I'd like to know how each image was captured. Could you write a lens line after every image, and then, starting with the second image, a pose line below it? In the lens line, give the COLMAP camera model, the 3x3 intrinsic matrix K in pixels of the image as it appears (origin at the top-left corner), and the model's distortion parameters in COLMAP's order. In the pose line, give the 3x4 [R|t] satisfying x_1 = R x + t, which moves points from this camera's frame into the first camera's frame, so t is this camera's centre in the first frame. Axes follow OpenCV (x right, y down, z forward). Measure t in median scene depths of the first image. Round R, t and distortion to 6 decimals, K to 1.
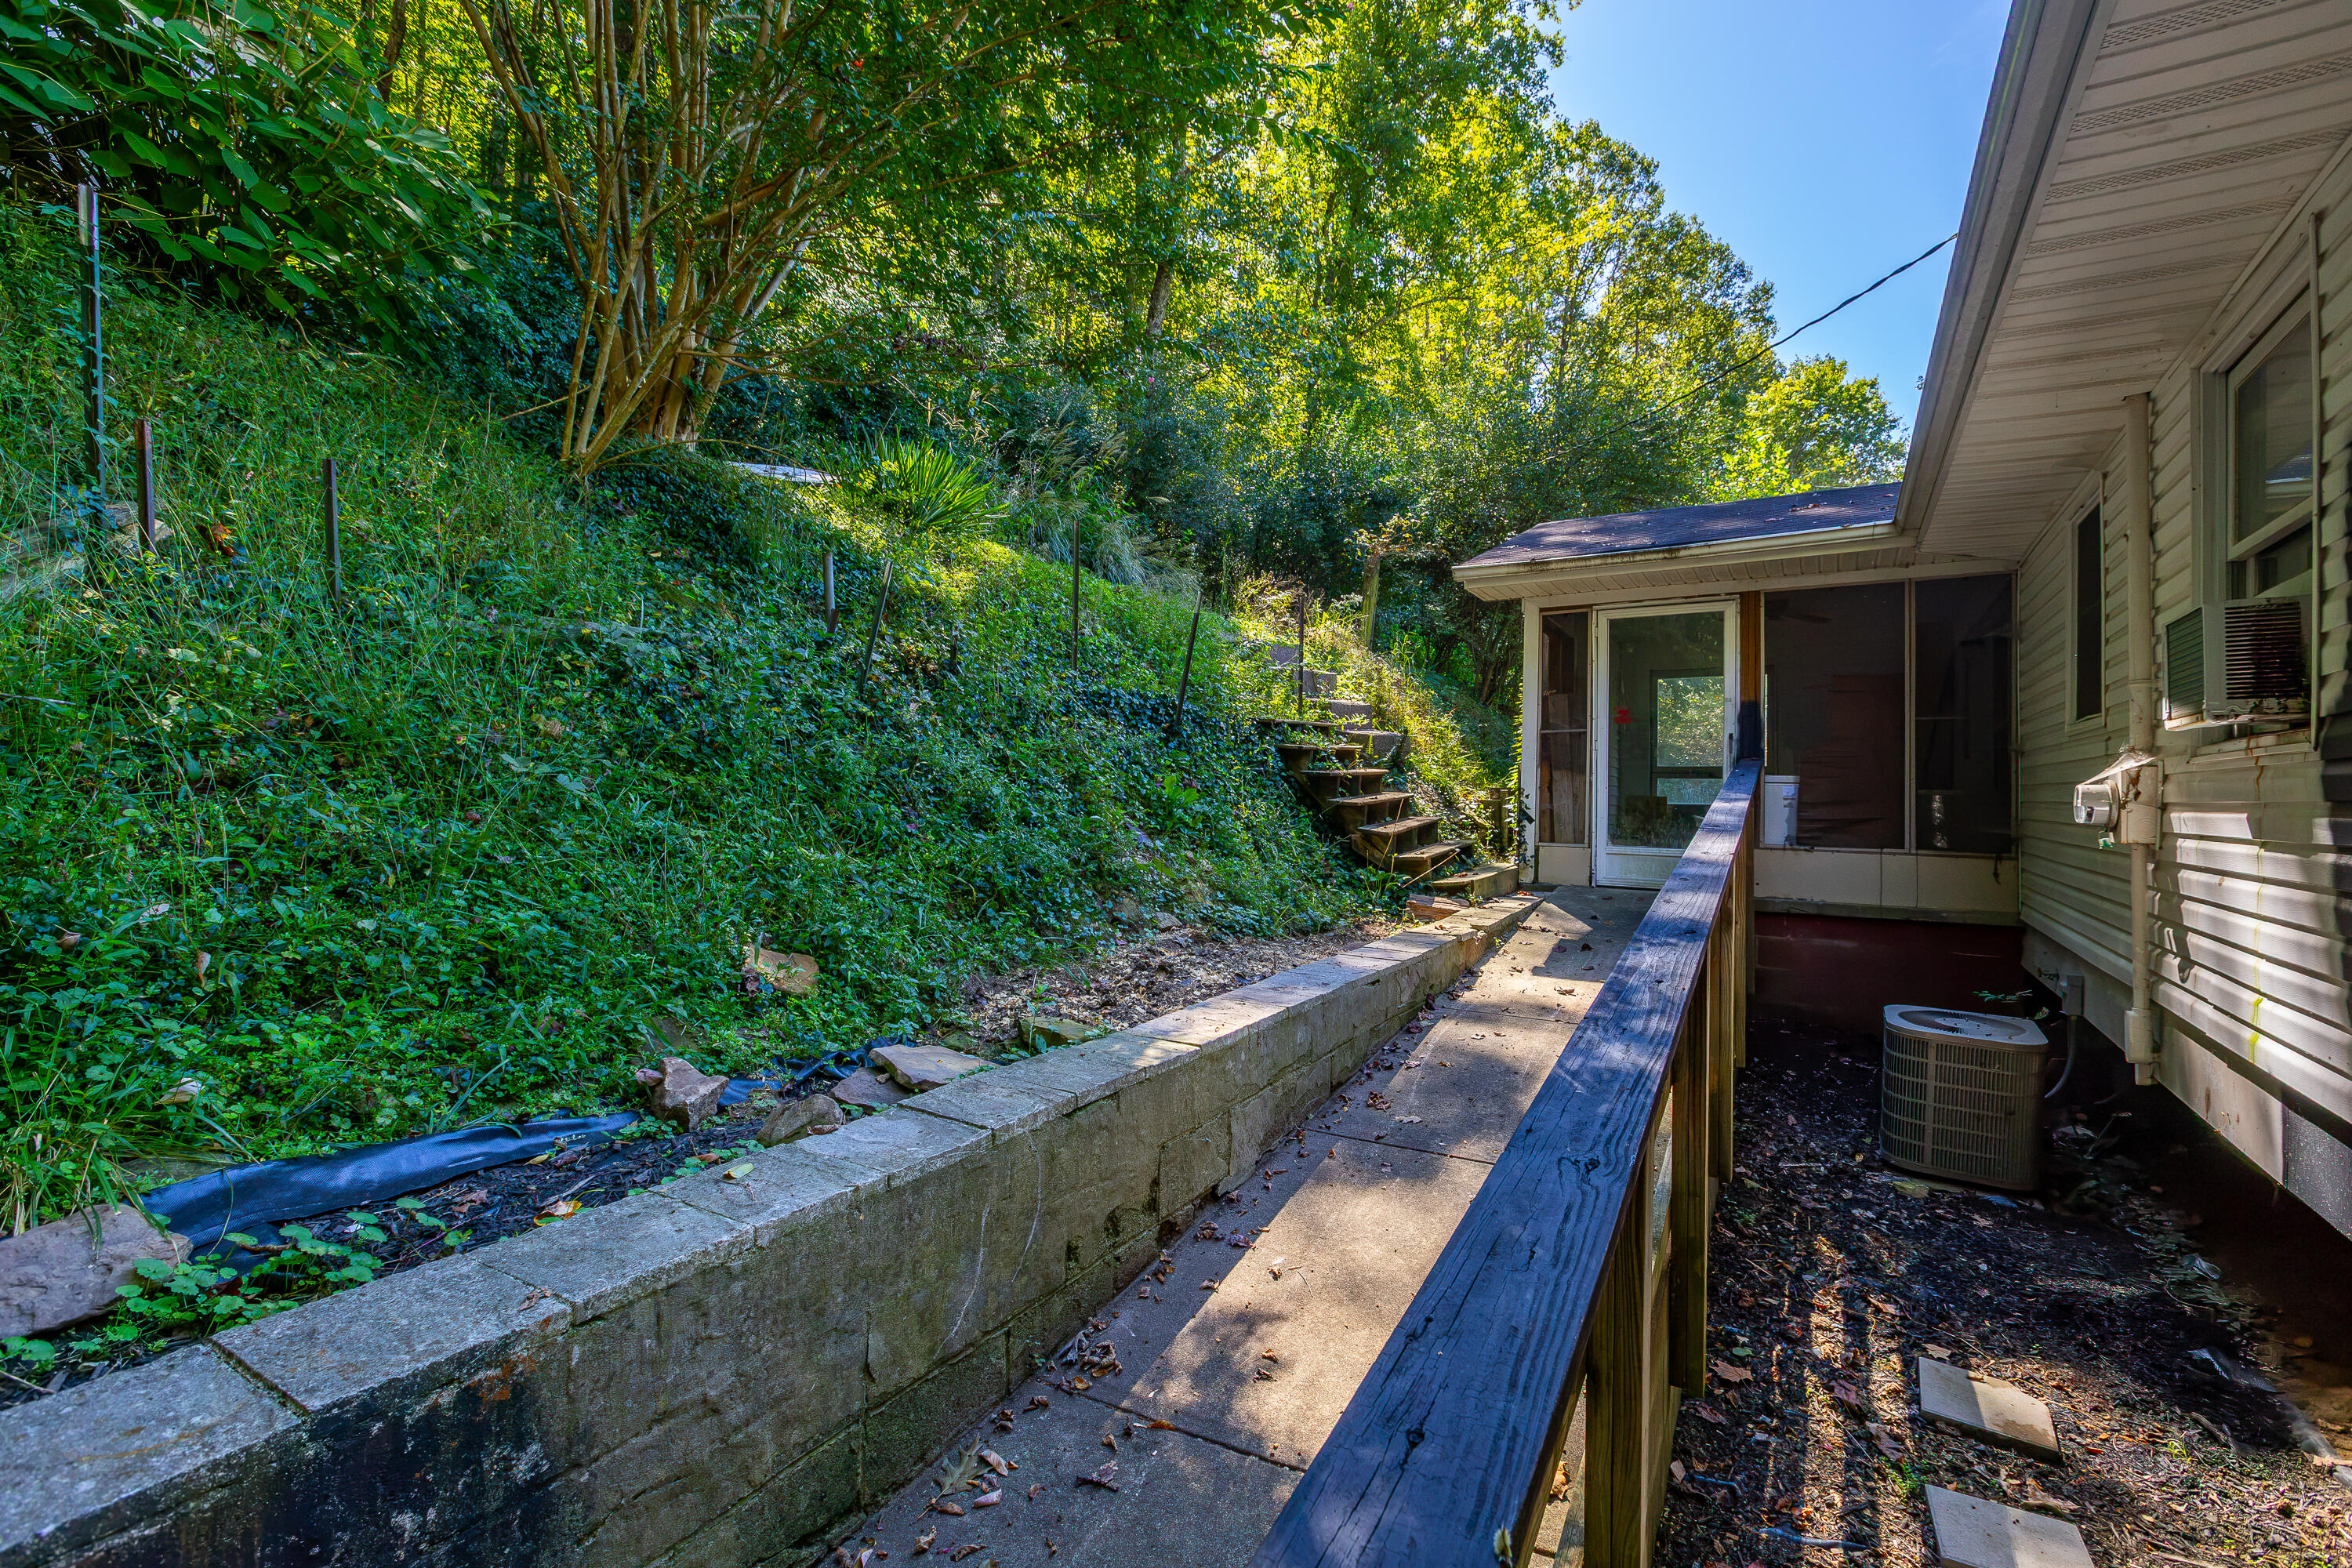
lens RADIAL K [[1058.2, 0, 1177.6], [0, 1058.2, 786.4], [0, 0, 1]] dist [0.005198, 0.000372]
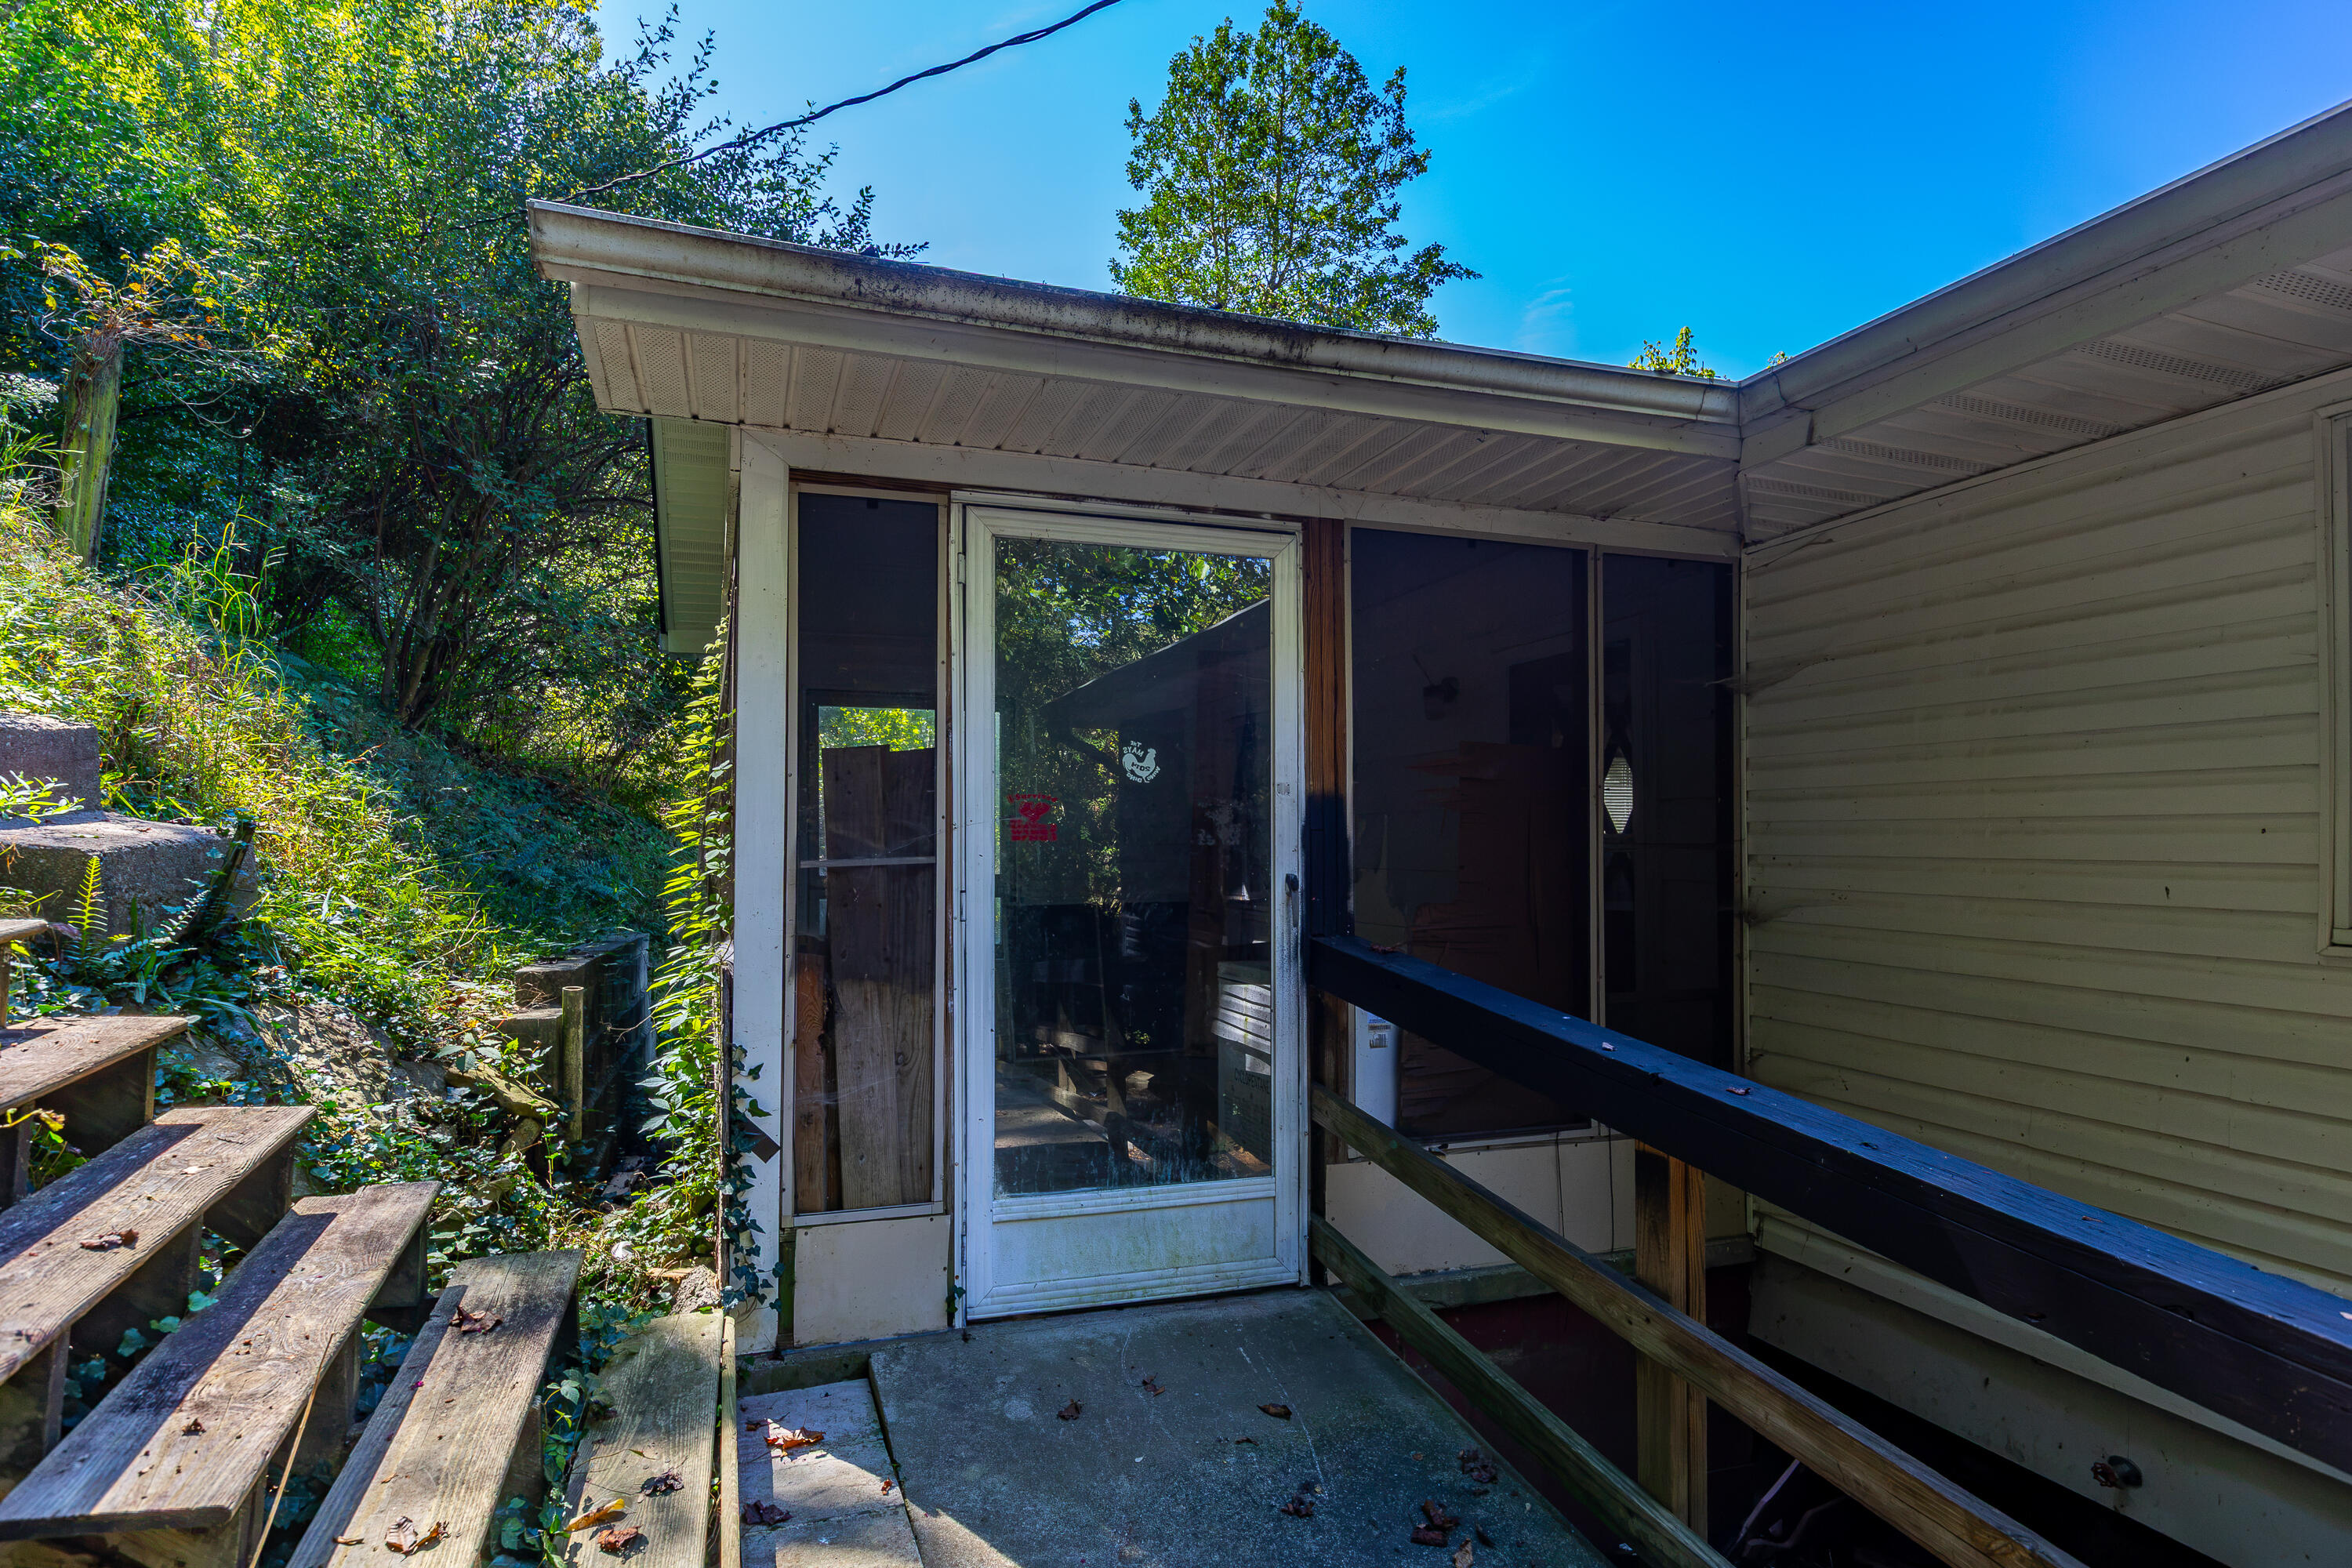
lens RADIAL K [[1284.6, 0, 1195.3], [0, 1284.6, 833.5], [0, 0, 1]] dist [0.004833, -0.000779]
pose [[0.631773, -0.004173, 0.775142, 0.105278], [0.000592, 0.999988, 0.004900, -0.053228], [-0.775153, -0.002637, 0.631768, 0.574030]]
